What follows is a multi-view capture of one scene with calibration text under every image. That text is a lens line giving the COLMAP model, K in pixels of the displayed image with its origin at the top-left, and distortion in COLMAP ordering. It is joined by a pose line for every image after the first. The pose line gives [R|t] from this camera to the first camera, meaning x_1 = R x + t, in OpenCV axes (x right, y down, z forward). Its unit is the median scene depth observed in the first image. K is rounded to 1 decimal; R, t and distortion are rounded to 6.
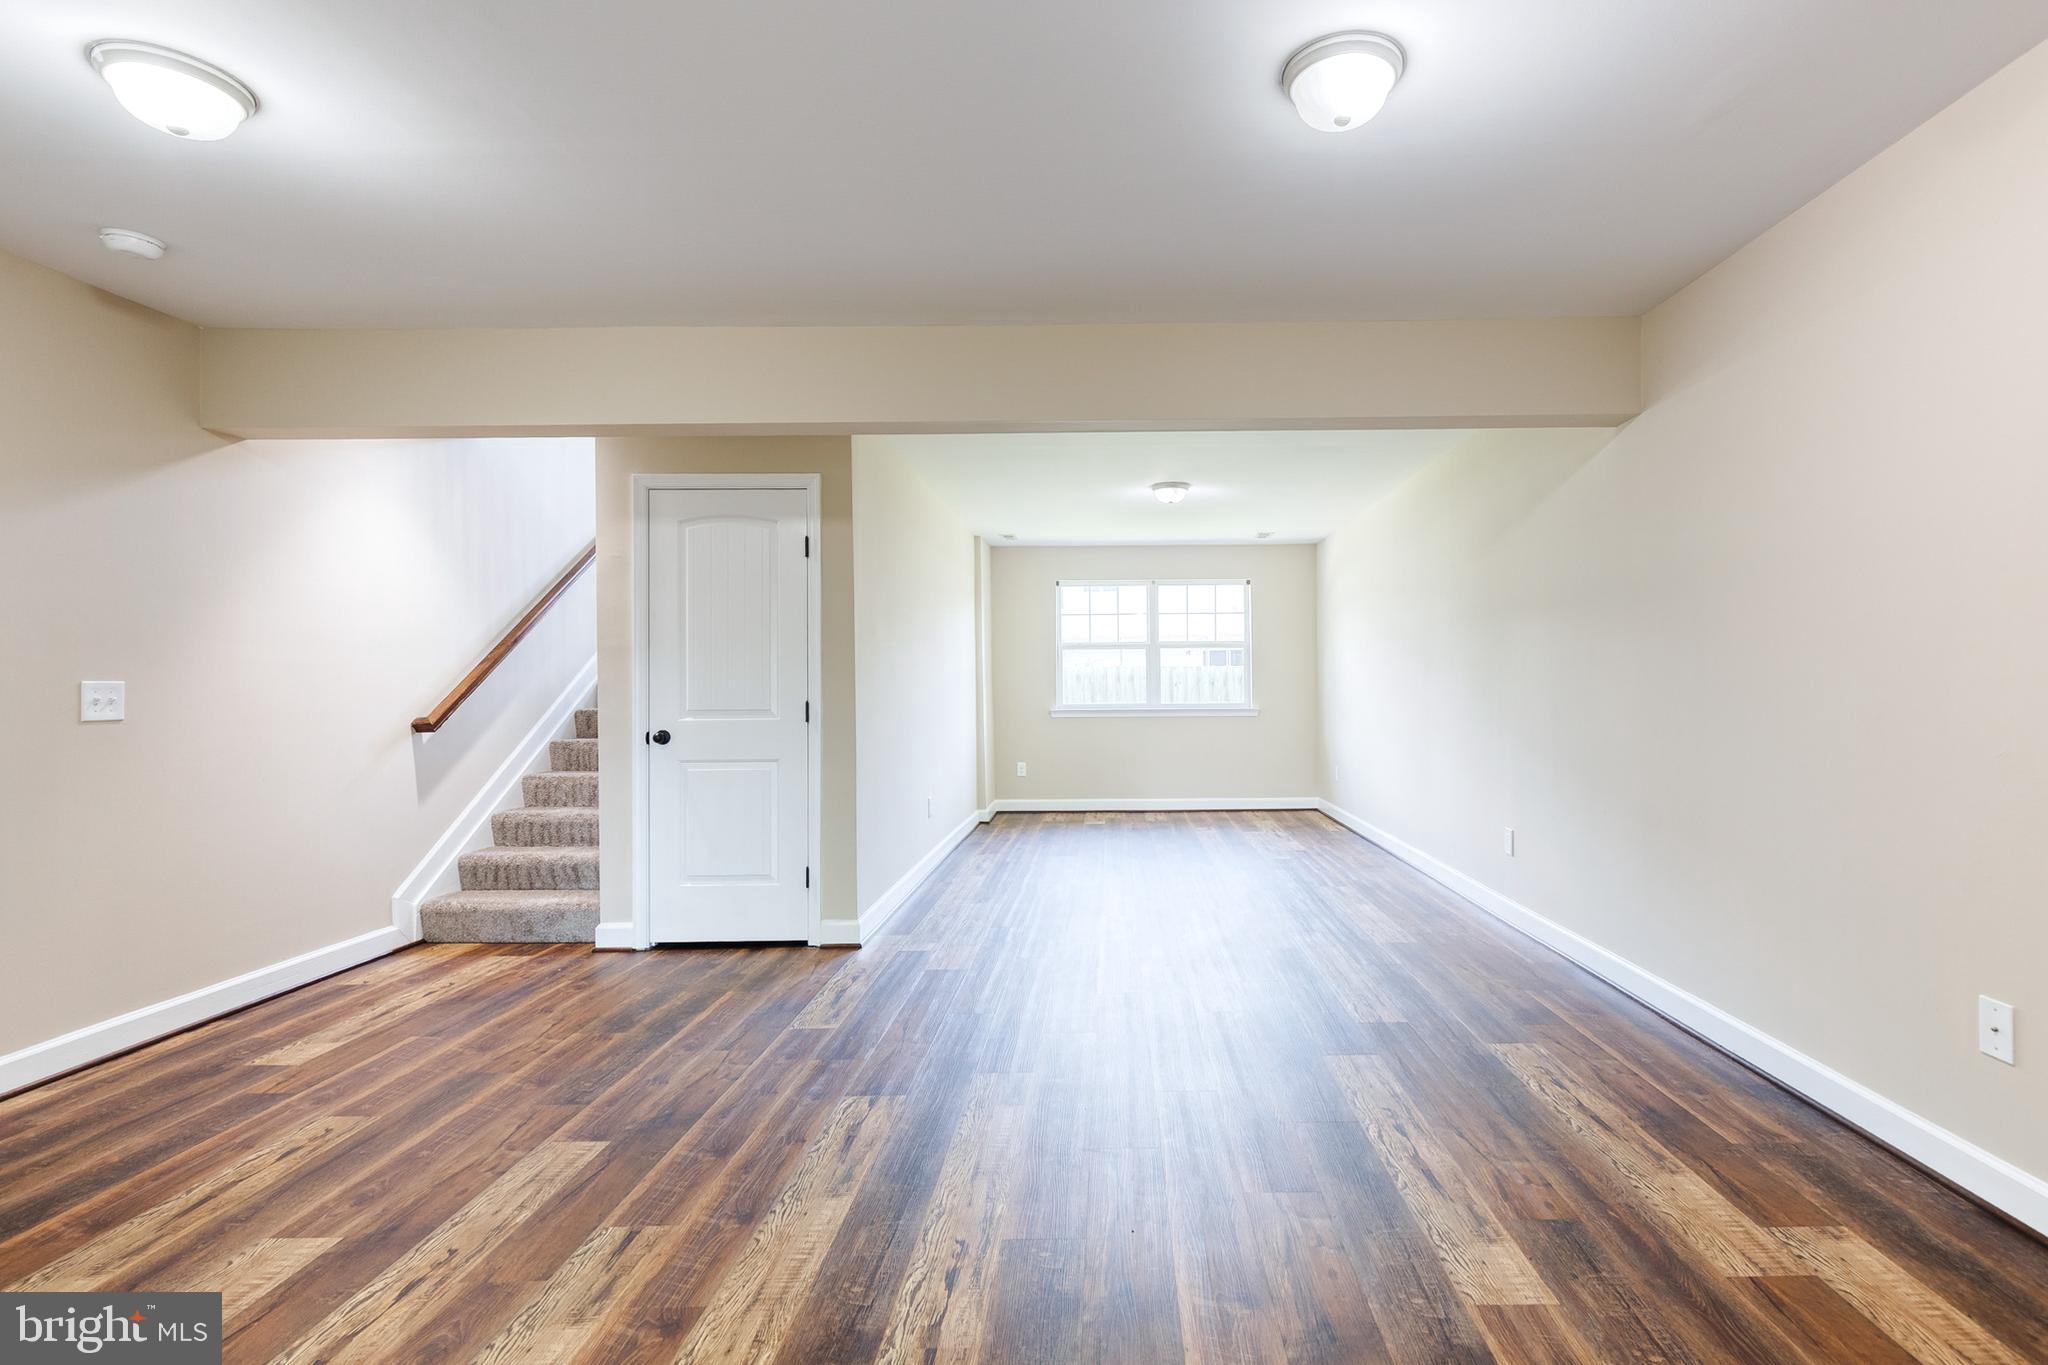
lens RADIAL K [[978.4, 0, 1113.4], [0, 978.4, 672.0], [0, 0, 1]] dist [0.009966, -0.002421]
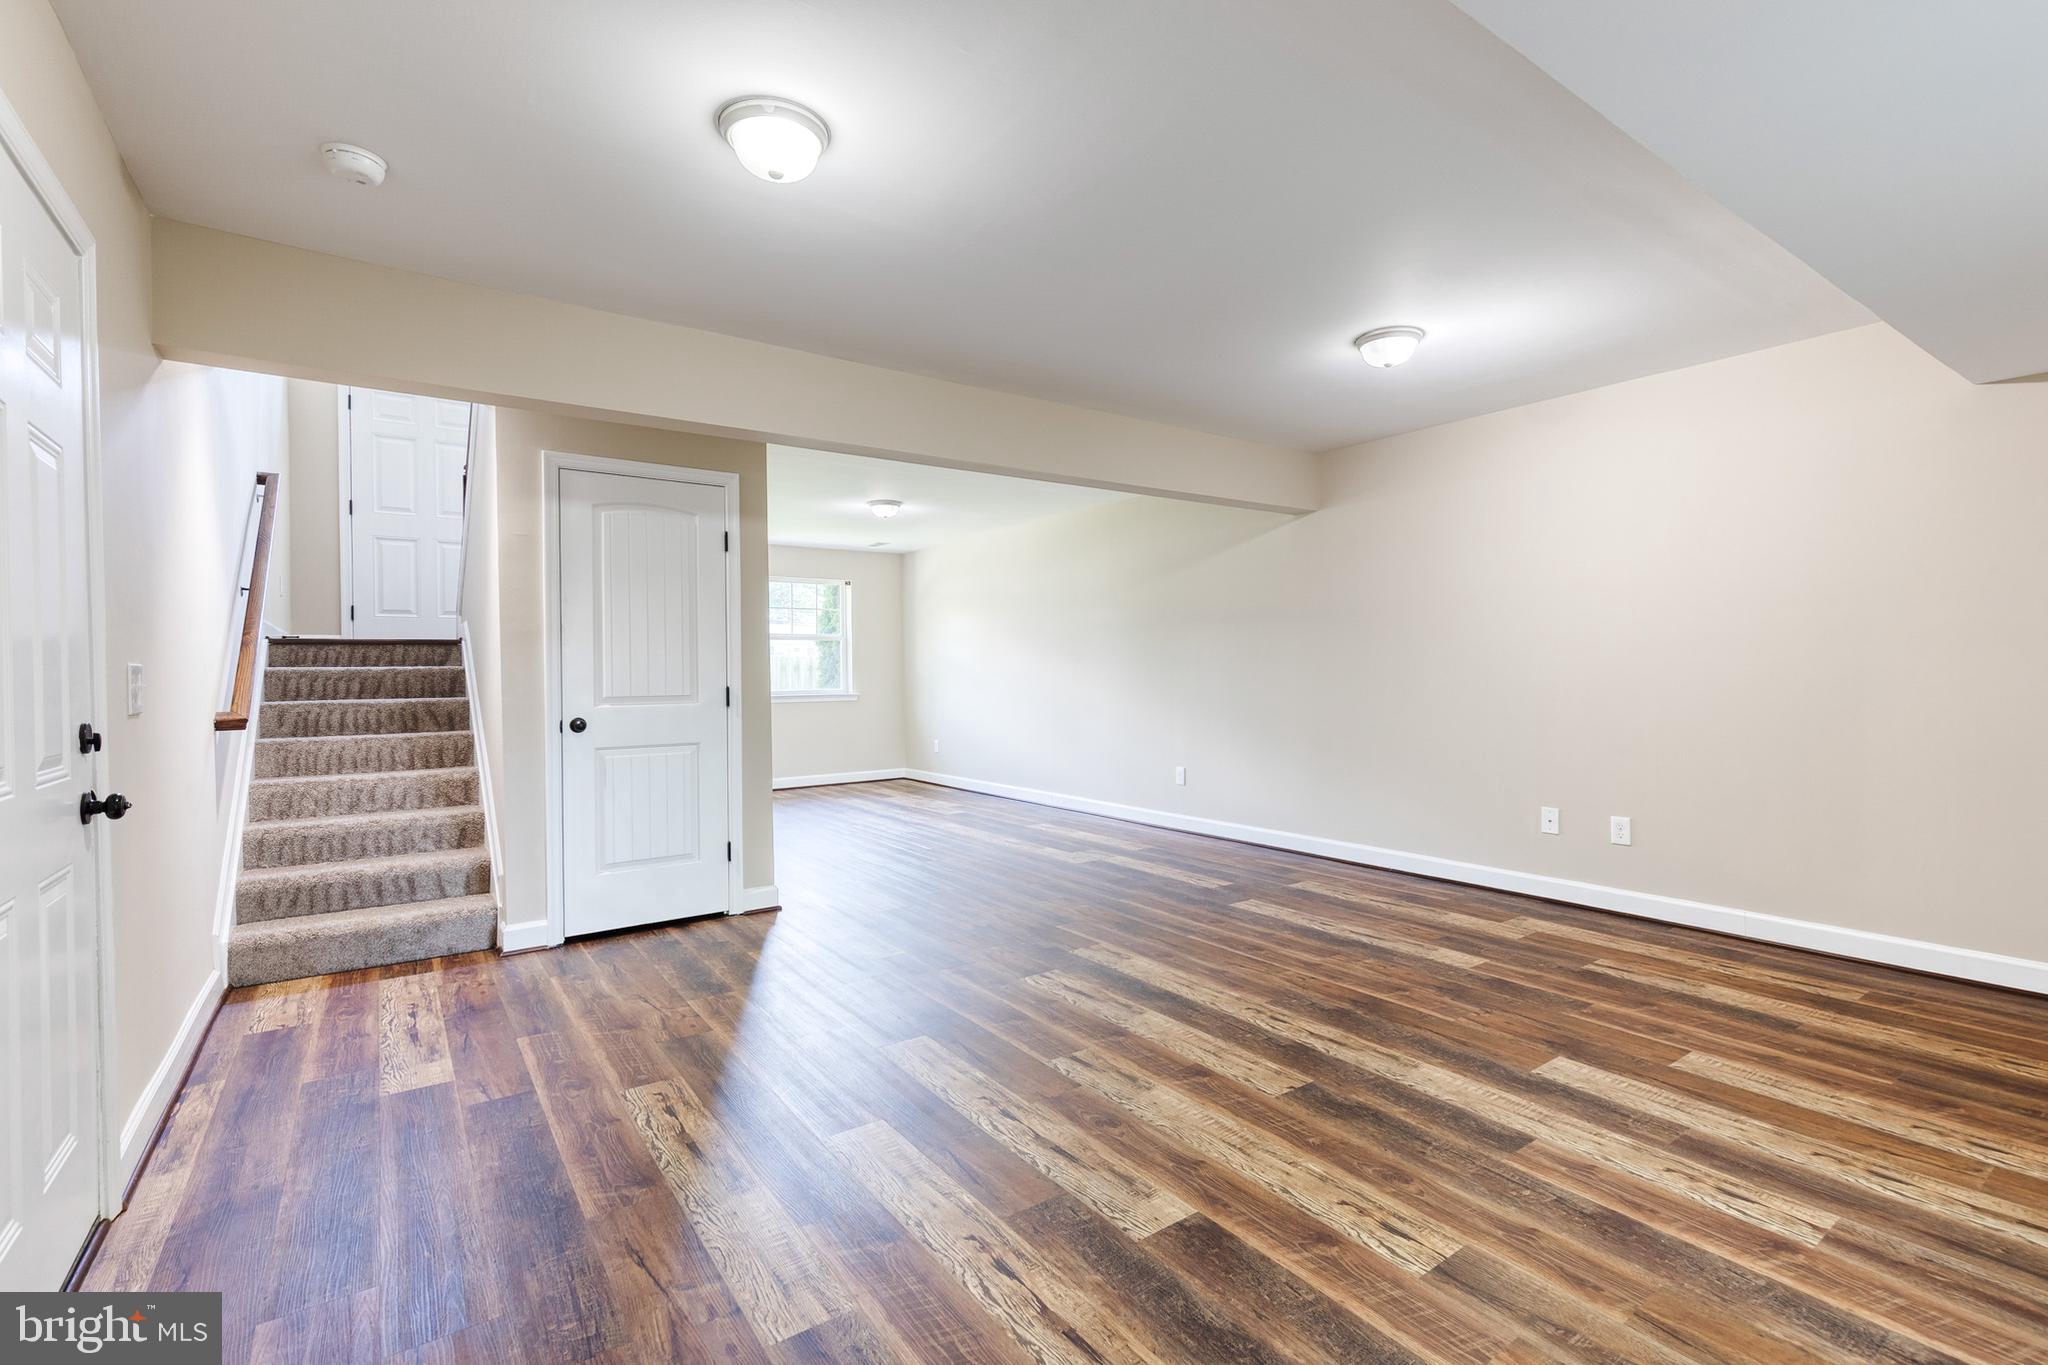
lens RADIAL K [[923.3, 0, 1056.4], [0, 923.3, 670.3], [0, 0, 1]] dist [0.013096, -0.002490]
pose [[0.808562, 0.000033, 0.588411, -0.621919], [-0.003994, 0.999977, 0.005432, 0.005306], [-0.588398, -0.006742, 0.808543, -0.024538]]
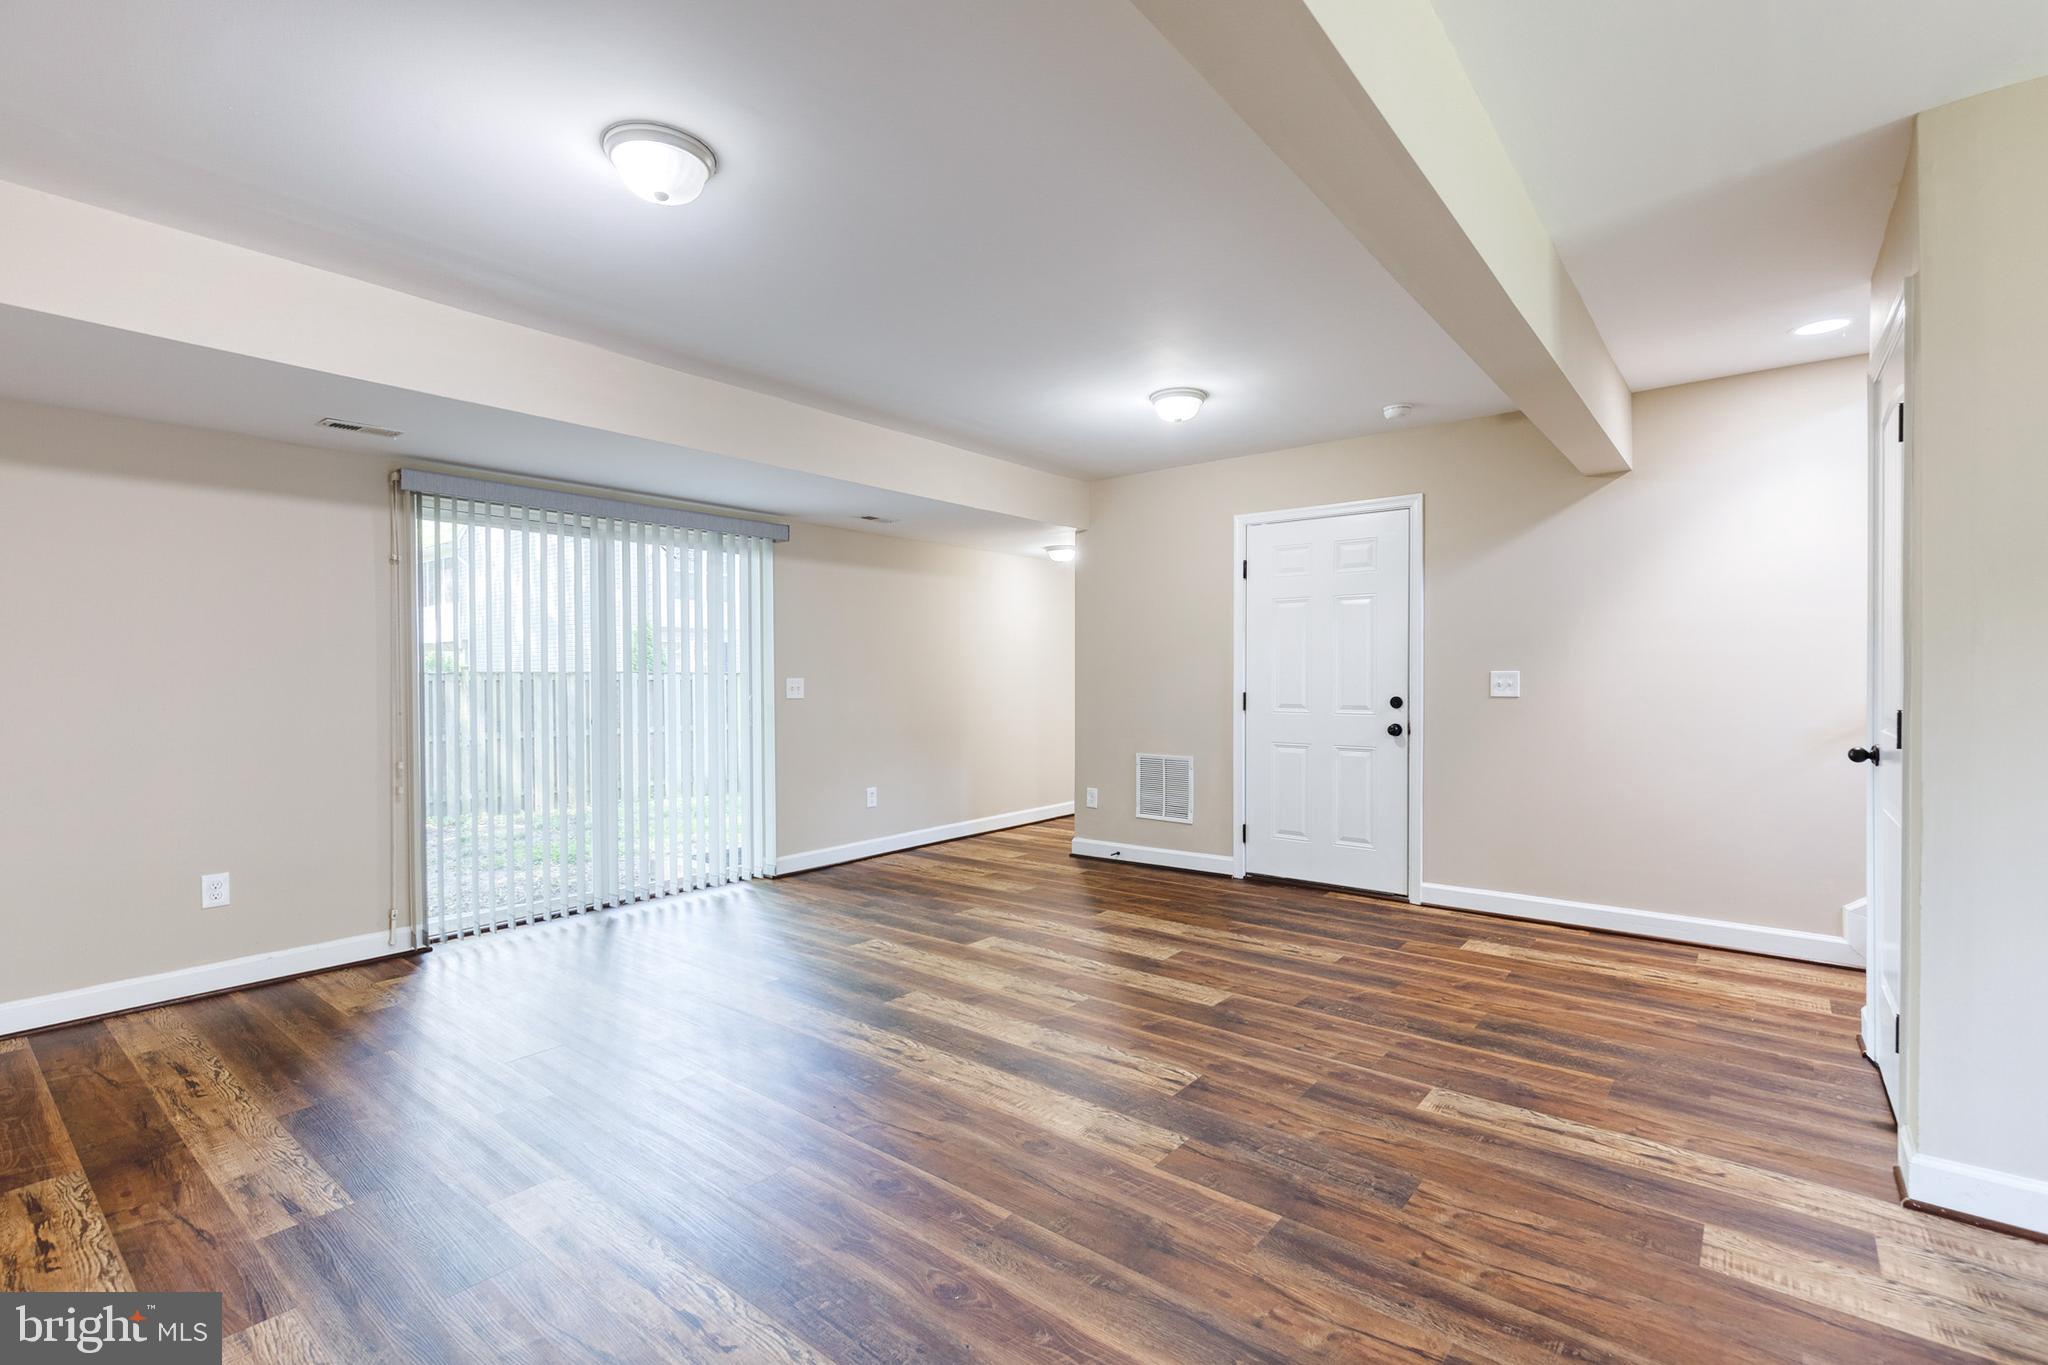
lens RADIAL K [[923.3, 0, 1057.3], [0, 923.3, 685.3], [0, 0, 1]] dist [0.013096, -0.002490]
pose [[-0.618323, 0.024043, -0.785556, 0.382395], [0.022709, 0.999661, 0.012722, -0.002051], [0.785596, -0.009972, -0.618659, 0.961955]]
